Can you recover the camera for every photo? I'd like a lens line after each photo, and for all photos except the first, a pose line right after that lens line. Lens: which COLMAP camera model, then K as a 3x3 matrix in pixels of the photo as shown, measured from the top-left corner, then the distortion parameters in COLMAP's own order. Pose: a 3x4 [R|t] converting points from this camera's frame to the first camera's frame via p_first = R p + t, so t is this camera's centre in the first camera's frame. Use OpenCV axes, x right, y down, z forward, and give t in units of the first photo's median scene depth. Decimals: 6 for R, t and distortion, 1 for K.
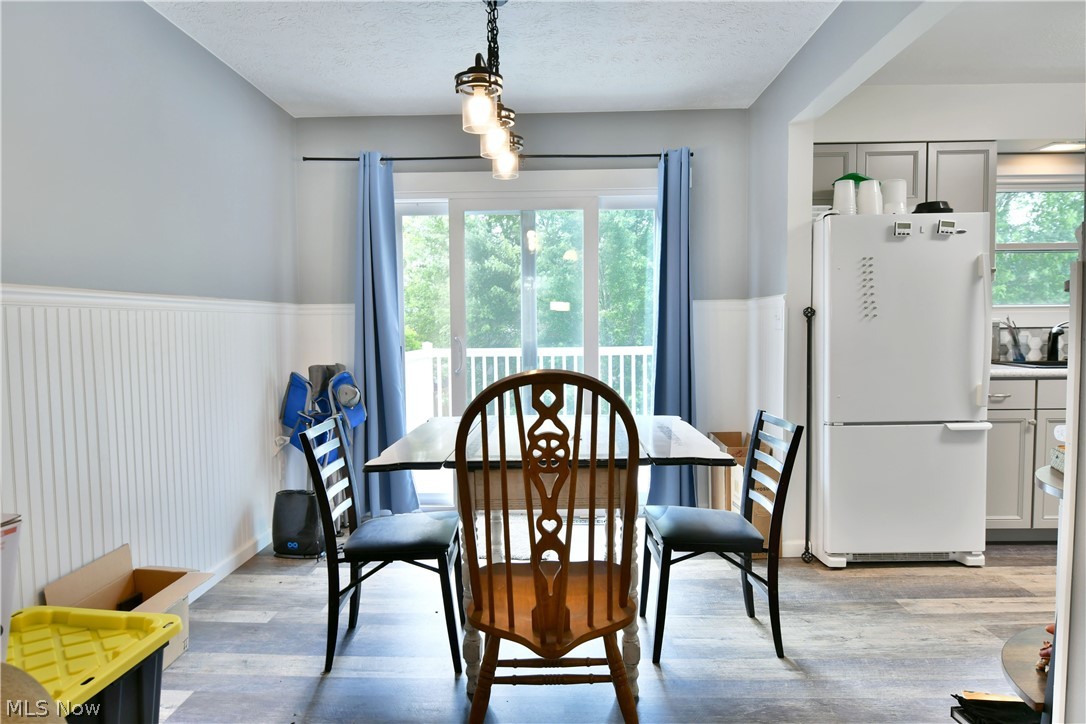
lens RADIAL K [[666.2, 0, 536.9], [0, 666.2, 364.4], [0, 0, 1]] dist [-0.012336, -0.001494]
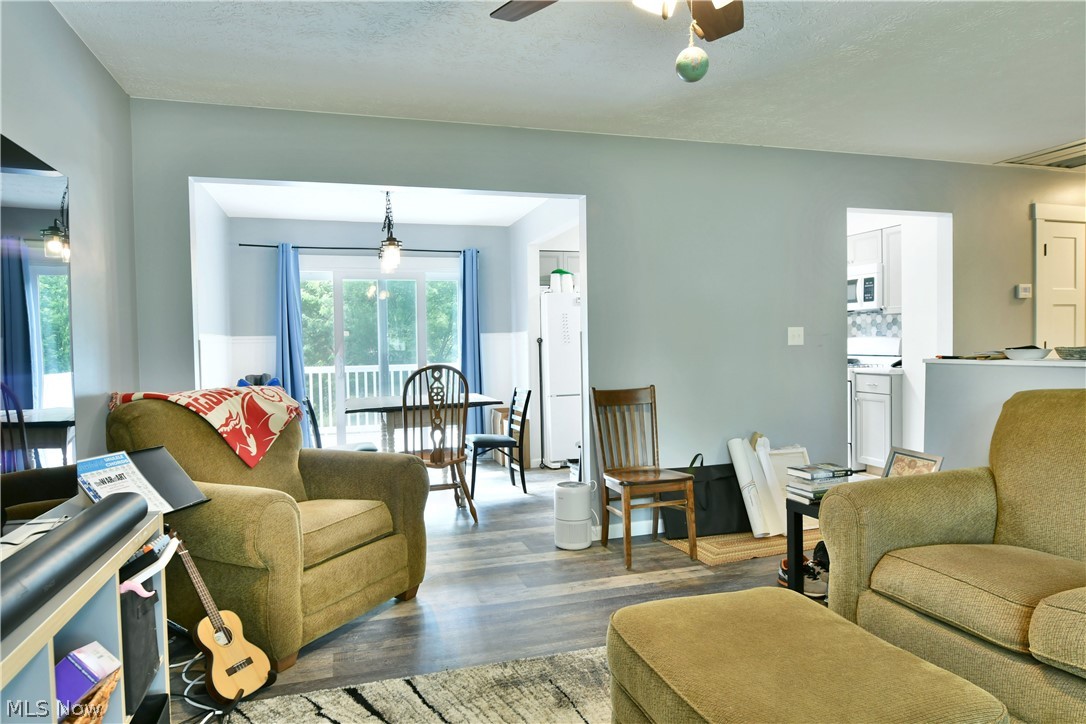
lens RADIAL K [[666.2, 0, 536.9], [0, 666.2, 364.4], [0, 0, 1]] dist [-0.012336, -0.001494]
pose [[0.945953, -0.016487, 0.323884, -0.250212], [0.027221, 0.999219, -0.028641, 0.051714], [-0.323159, 0.035909, 0.945663, -0.906459]]
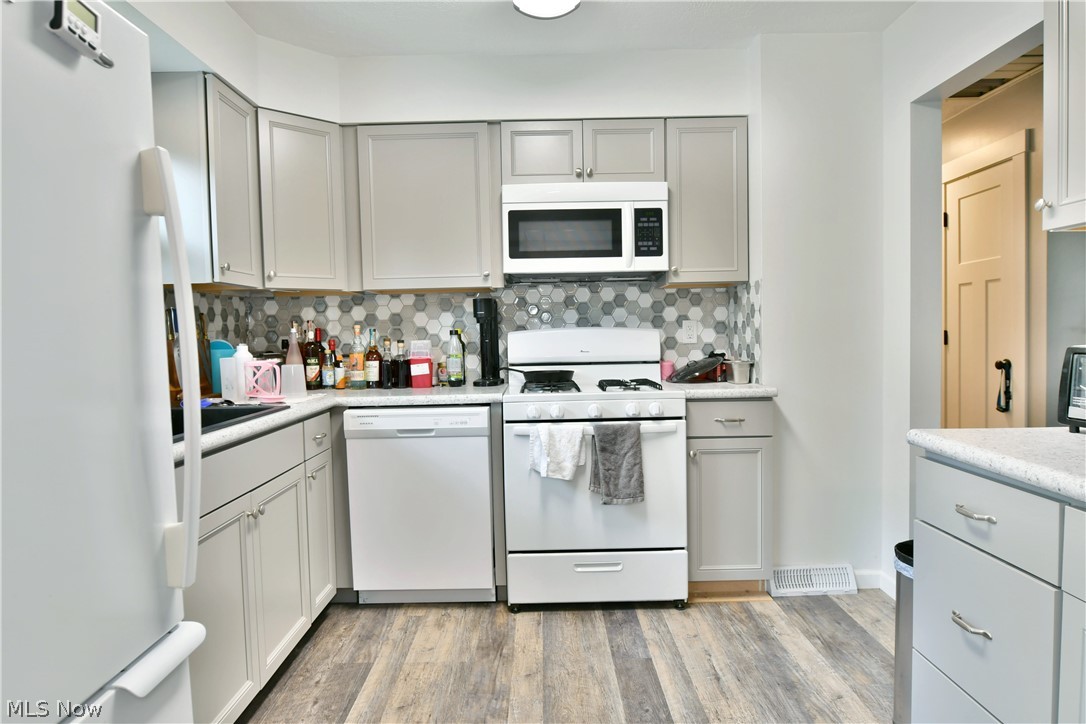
lens RADIAL K [[666.2, 0, 536.9], [0, 666.2, 364.4], [0, 0, 1]] dist [-0.012336, -0.001494]
pose [[-0.032301, -0.036135, 0.998825, 0.317759], [0.080534, 0.996003, 0.038637, -0.053143], [-0.996228, 0.081687, -0.029262, 0.813346]]
